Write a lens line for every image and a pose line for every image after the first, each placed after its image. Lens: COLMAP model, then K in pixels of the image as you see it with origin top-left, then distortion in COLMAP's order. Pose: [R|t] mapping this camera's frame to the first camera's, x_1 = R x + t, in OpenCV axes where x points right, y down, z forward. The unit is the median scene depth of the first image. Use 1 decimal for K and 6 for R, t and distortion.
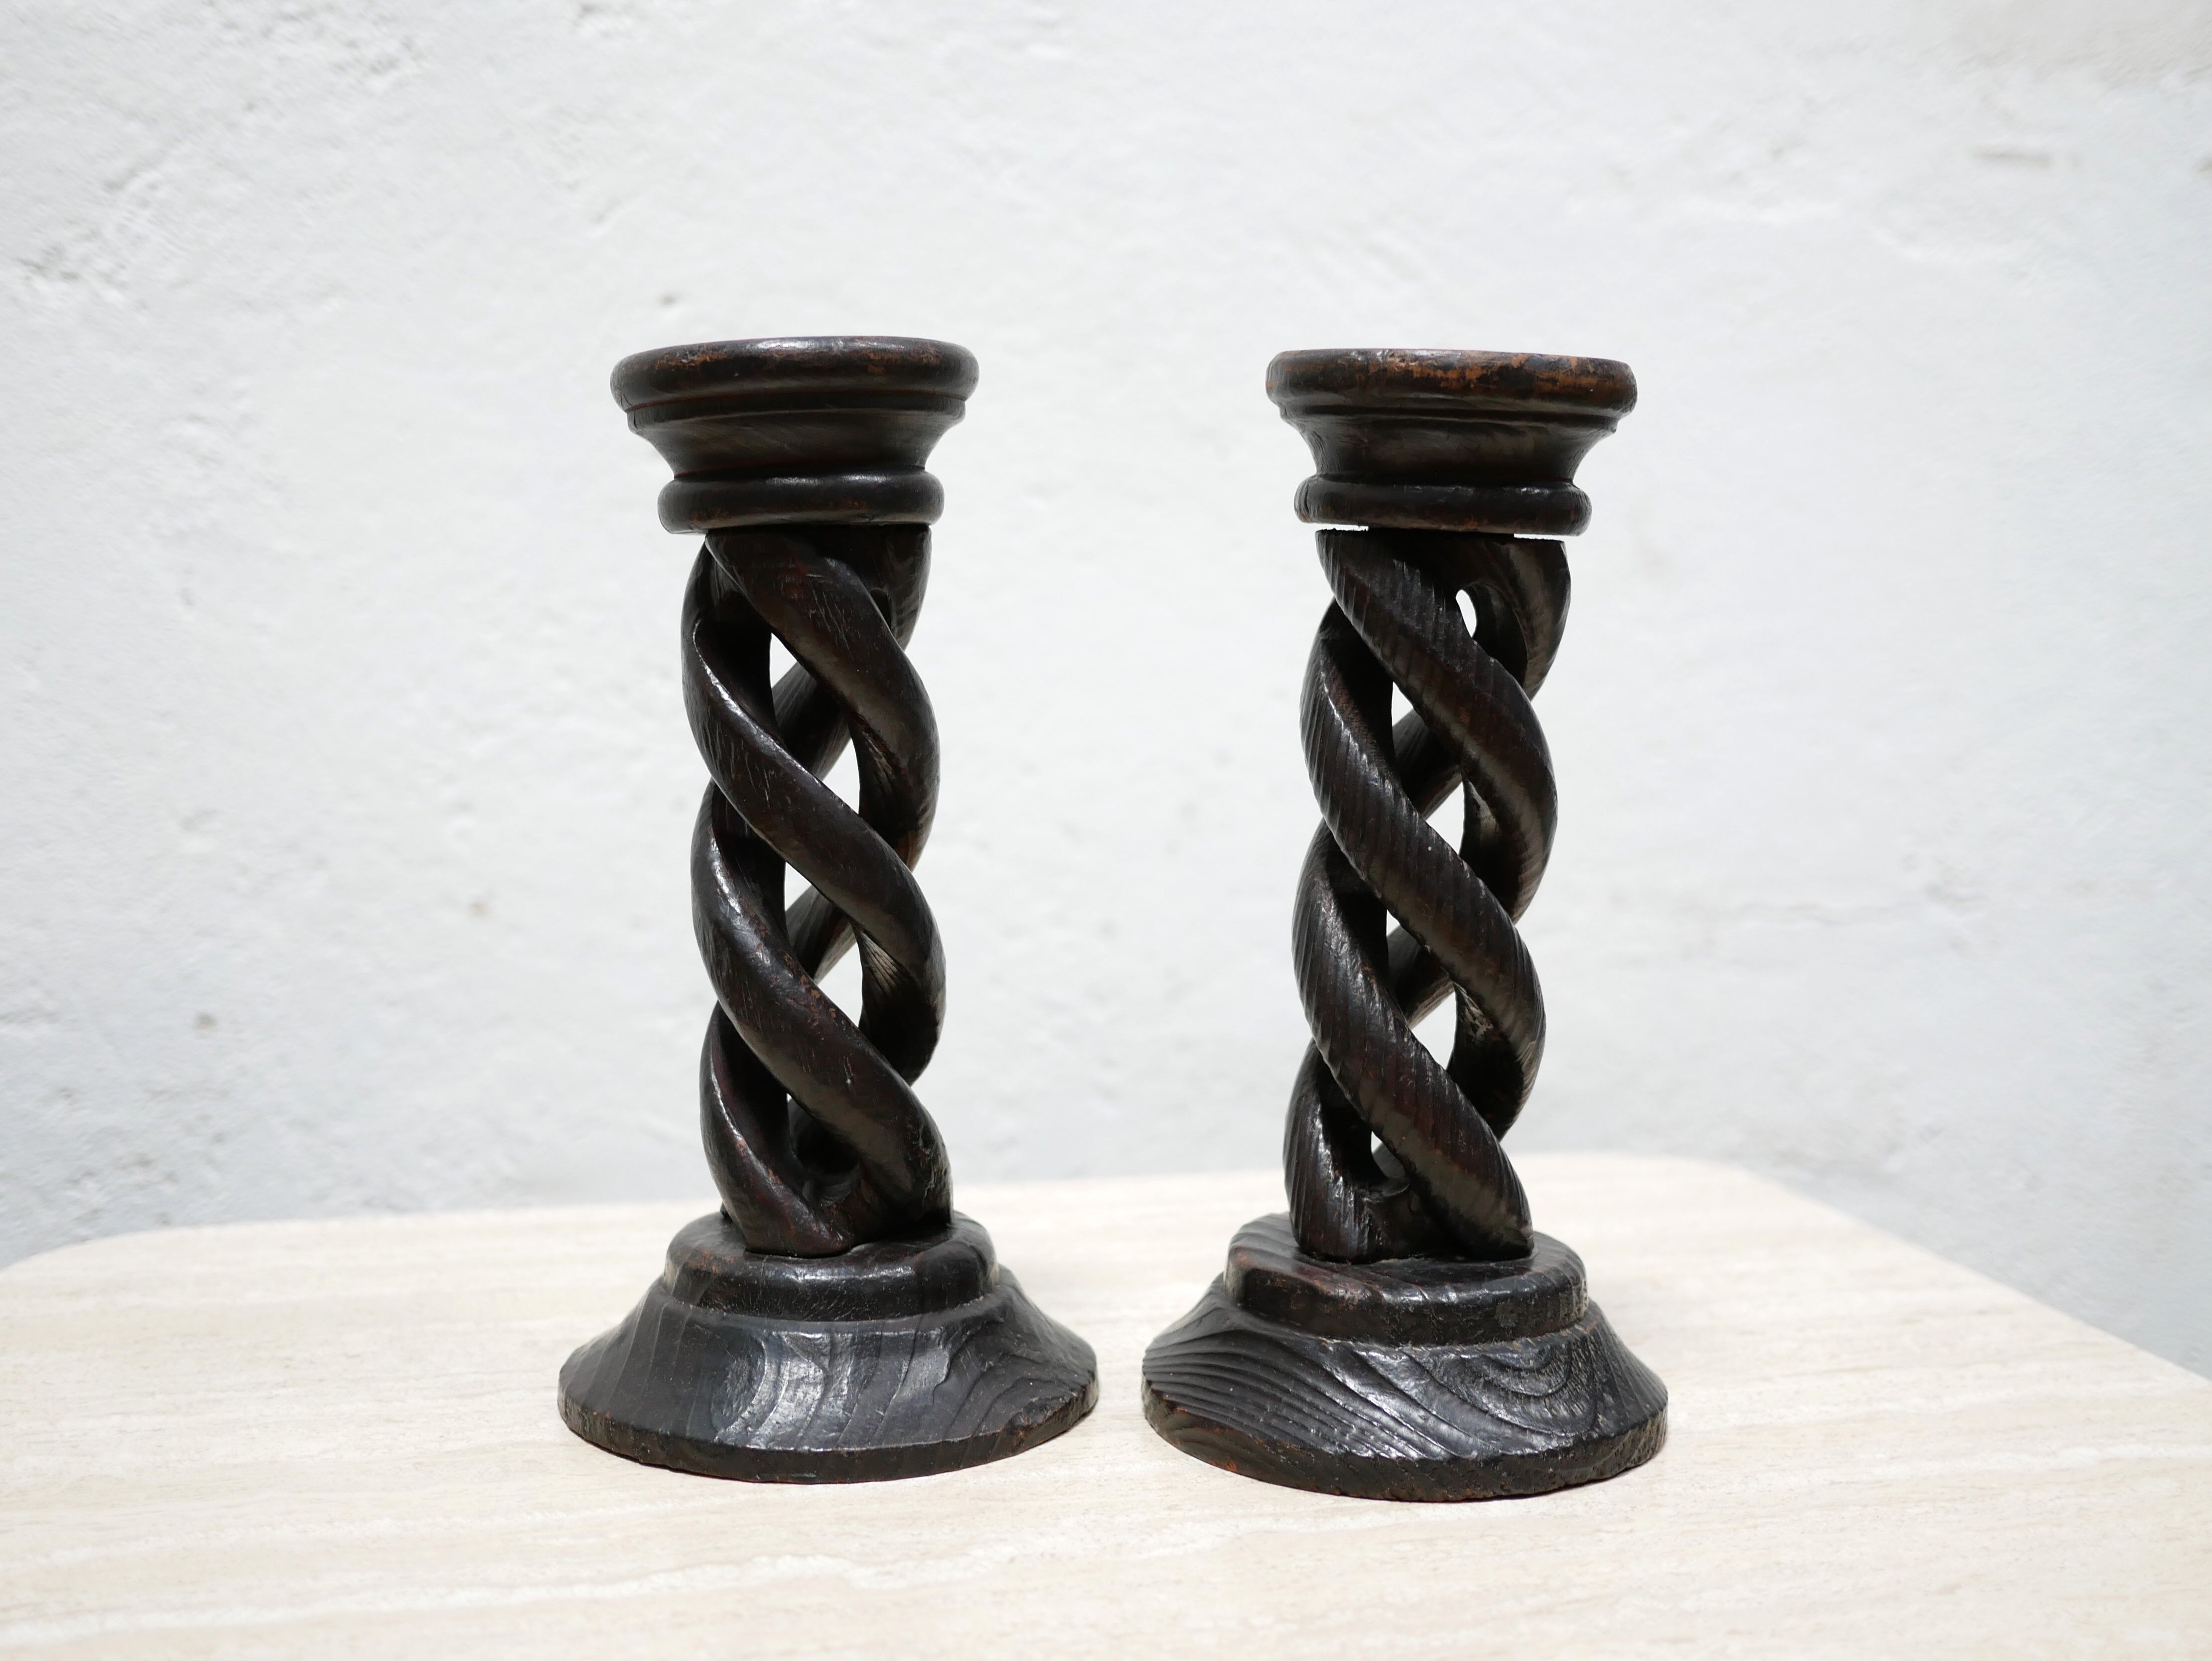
lens RADIAL K [[2608.4, 0, 1040.2], [0, 2608.4, 818.1], [0, 0, 1]] dist [-0.020055, 0.027351]
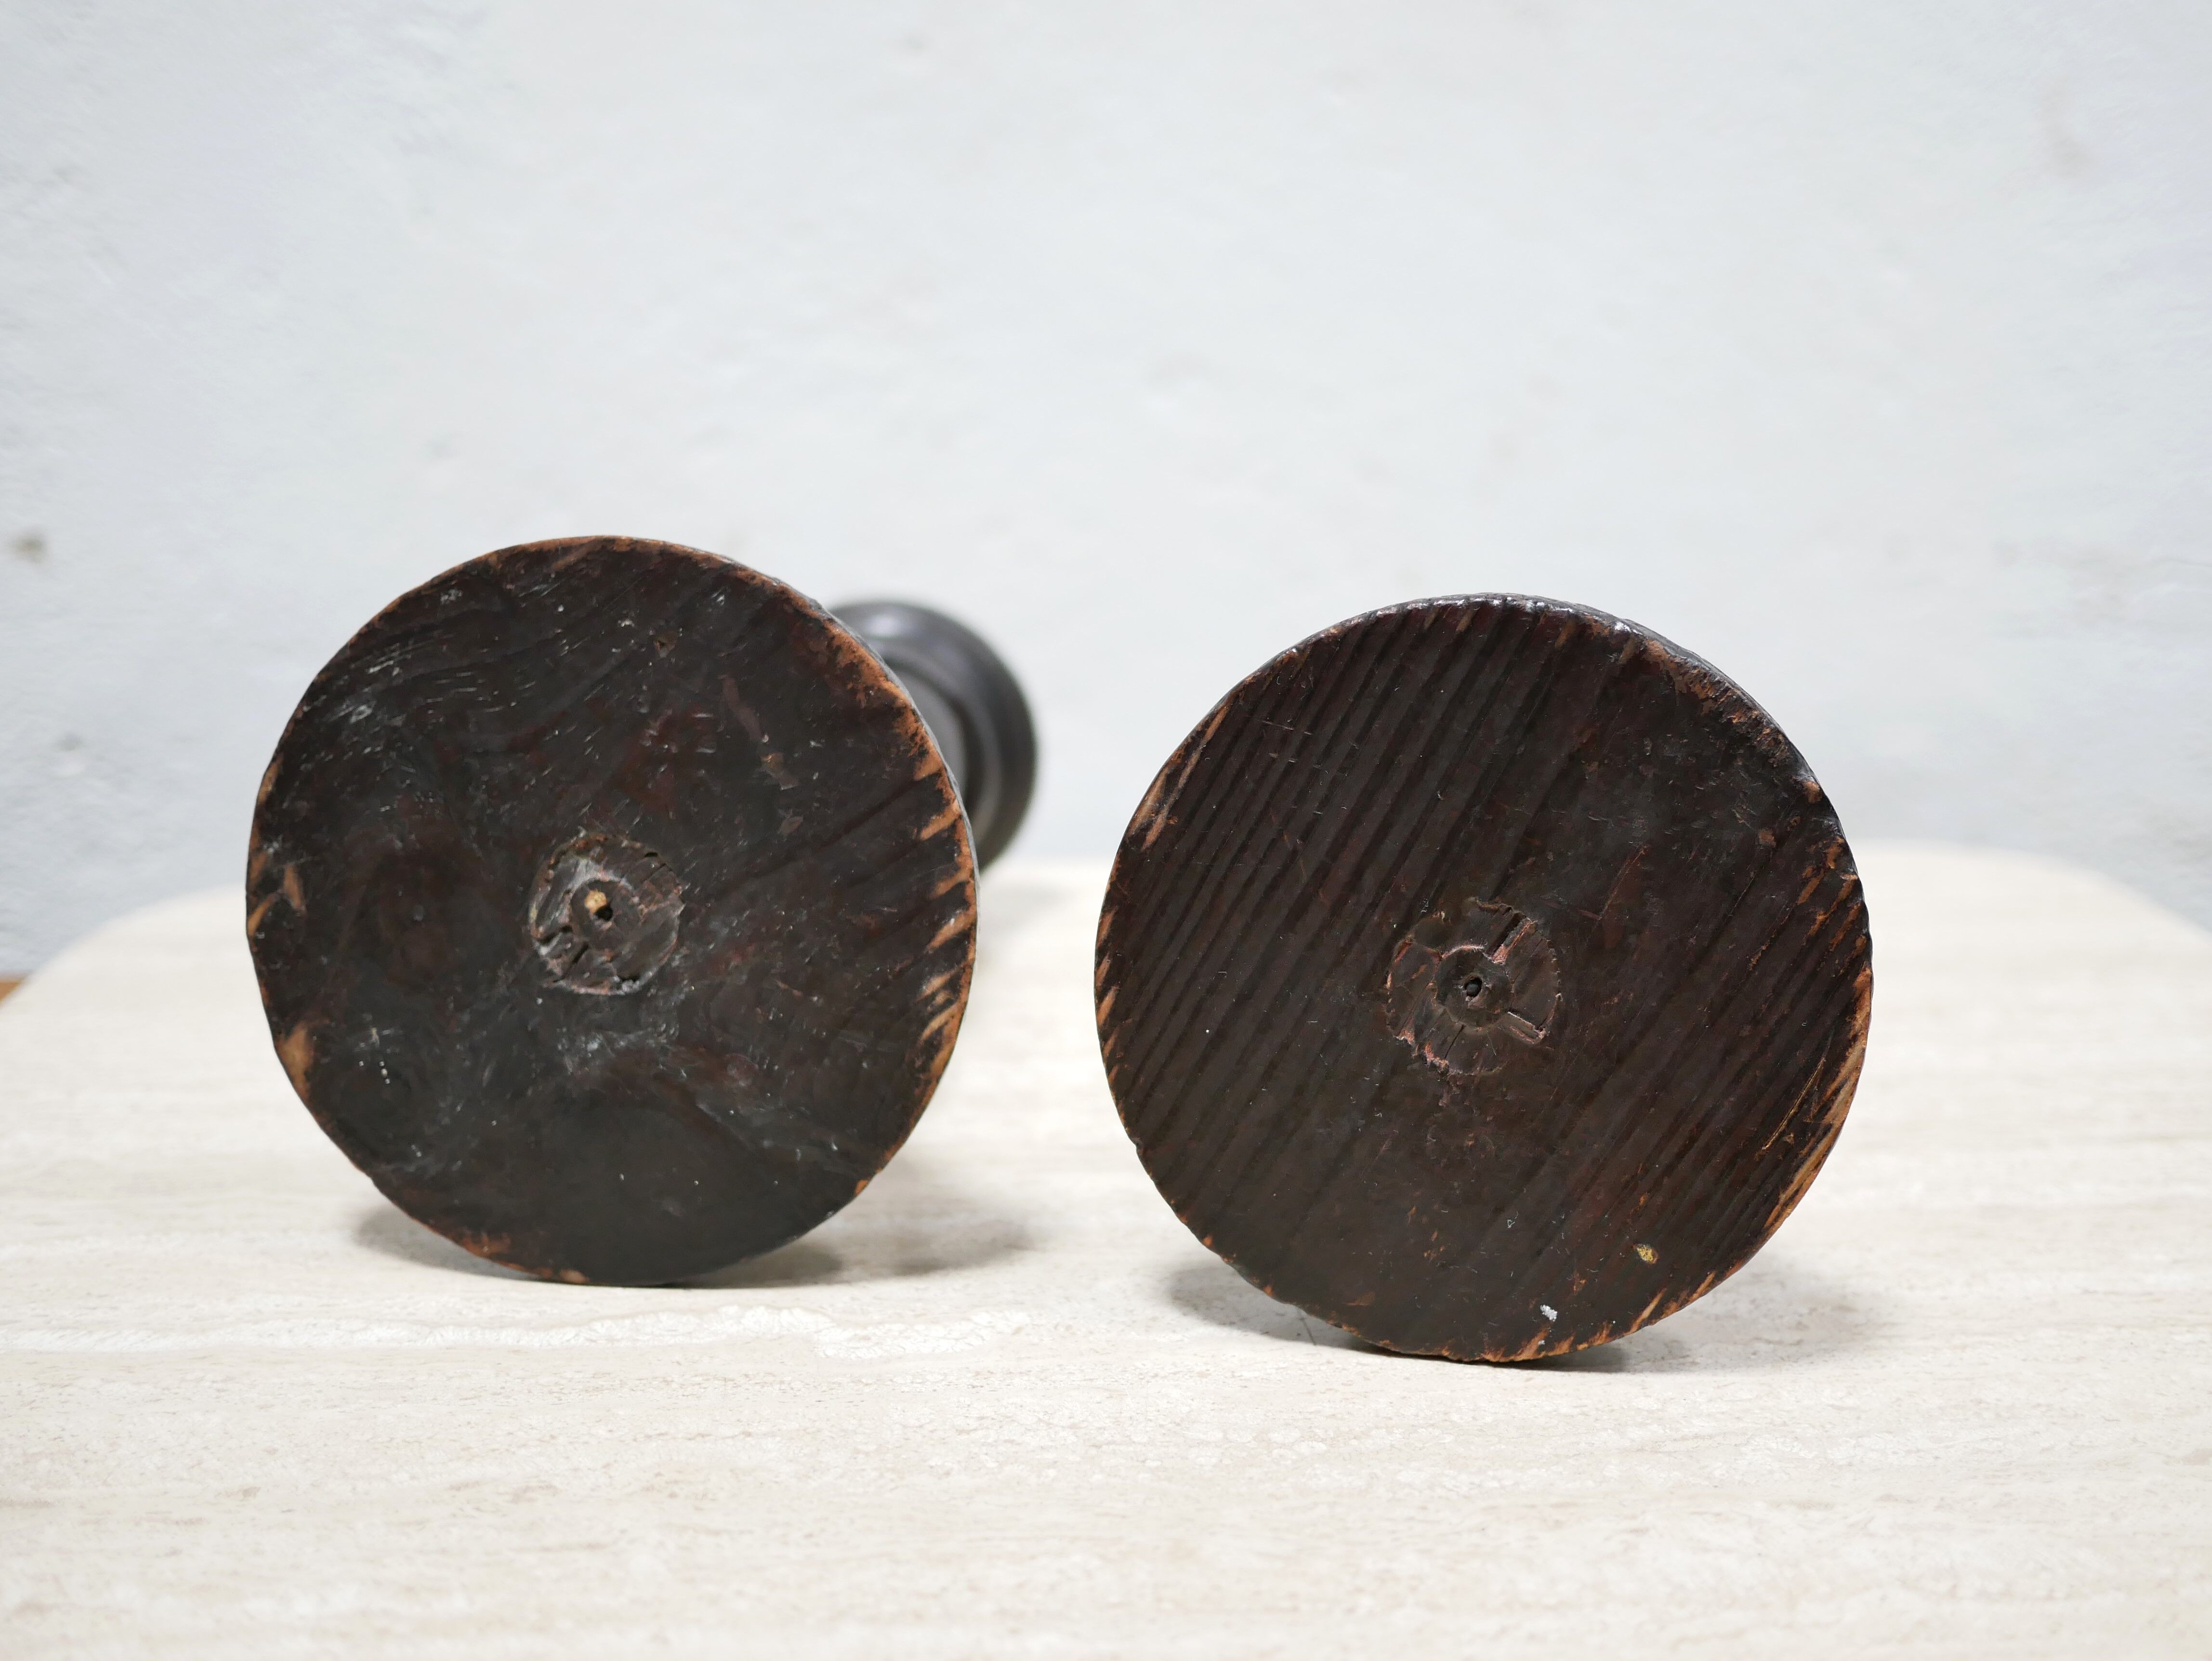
lens RADIAL K [[2519.8, 0, 1053.9], [0, 2519.8, 836.4], [0, 0, 1]] dist [-0.027447, 0.041315]
pose [[0.982899, 0.033627, -0.181050, 0.144810], [-0.006974, 0.989278, 0.145879, 0.010369], [0.184014, -0.142122, 0.972595, 0.244883]]
